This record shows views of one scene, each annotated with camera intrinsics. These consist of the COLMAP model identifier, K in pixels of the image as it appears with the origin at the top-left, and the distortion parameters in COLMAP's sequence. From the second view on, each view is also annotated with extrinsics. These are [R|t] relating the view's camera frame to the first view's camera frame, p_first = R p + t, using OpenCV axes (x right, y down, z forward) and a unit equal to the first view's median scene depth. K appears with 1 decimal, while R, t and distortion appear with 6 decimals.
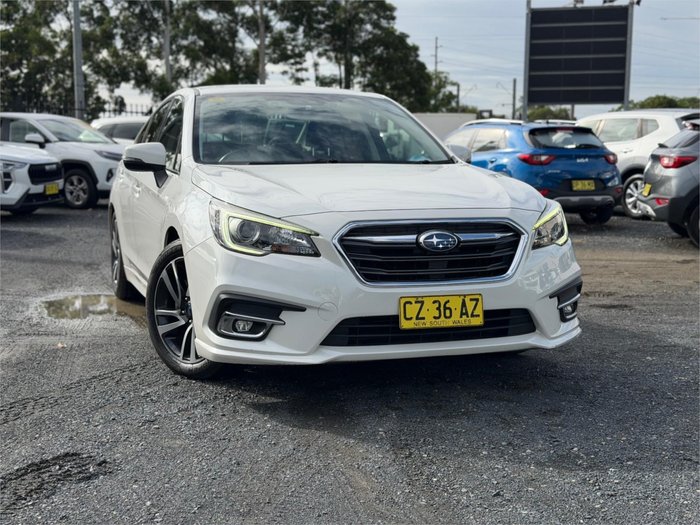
lens RADIAL K [[985.0, 0, 350.0], [0, 985.0, 262.5], [0, 0, 1]] dist [0.151982, -0.124852]
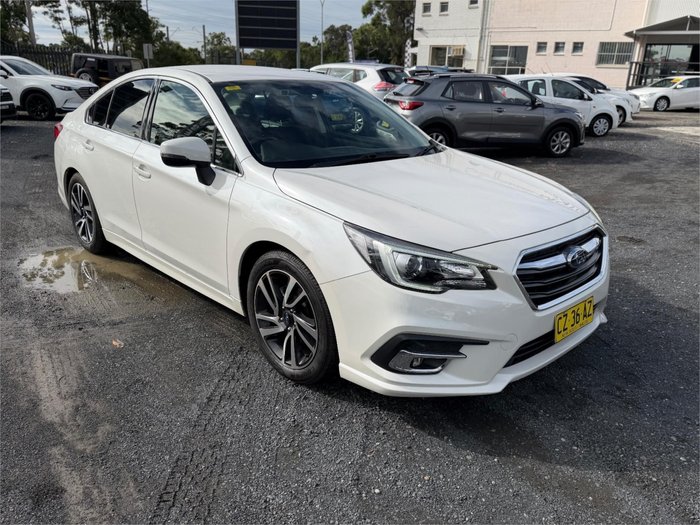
lens RADIAL K [[556.0, 0, 338.8], [0, 556.0, 262.8], [0, 0, 1]] dist [-0.000016, -0.007107]
pose [[0.916003, -0.113873, 0.384671, -0.084540], [0.025402, 0.973408, 0.227667, -0.035493], [-0.400367, -0.198772, 0.894537, 0.119443]]
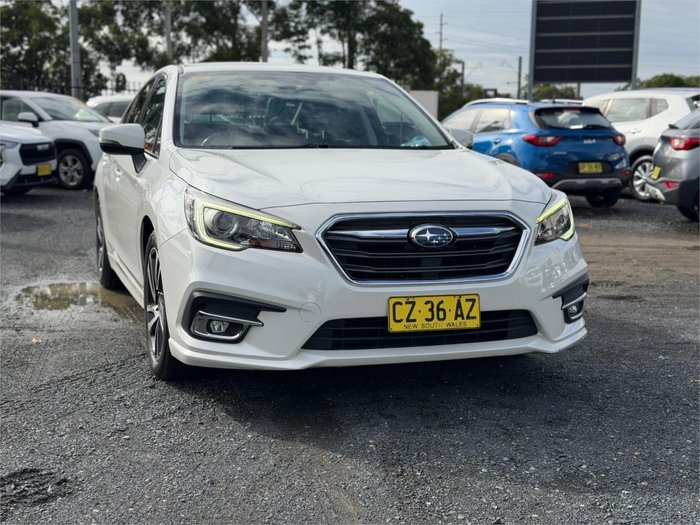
lens RADIAL K [[985.0, 0, 350.0], [0, 985.0, 262.5], [0, 0, 1]] dist [0.151982, -0.124852]
pose [[0.999988, 0.002842, -0.003912, 0.003153], [-0.002757, 0.999765, 0.021512, -0.003603], [0.003972, -0.021501, 0.999761, 0.018583]]
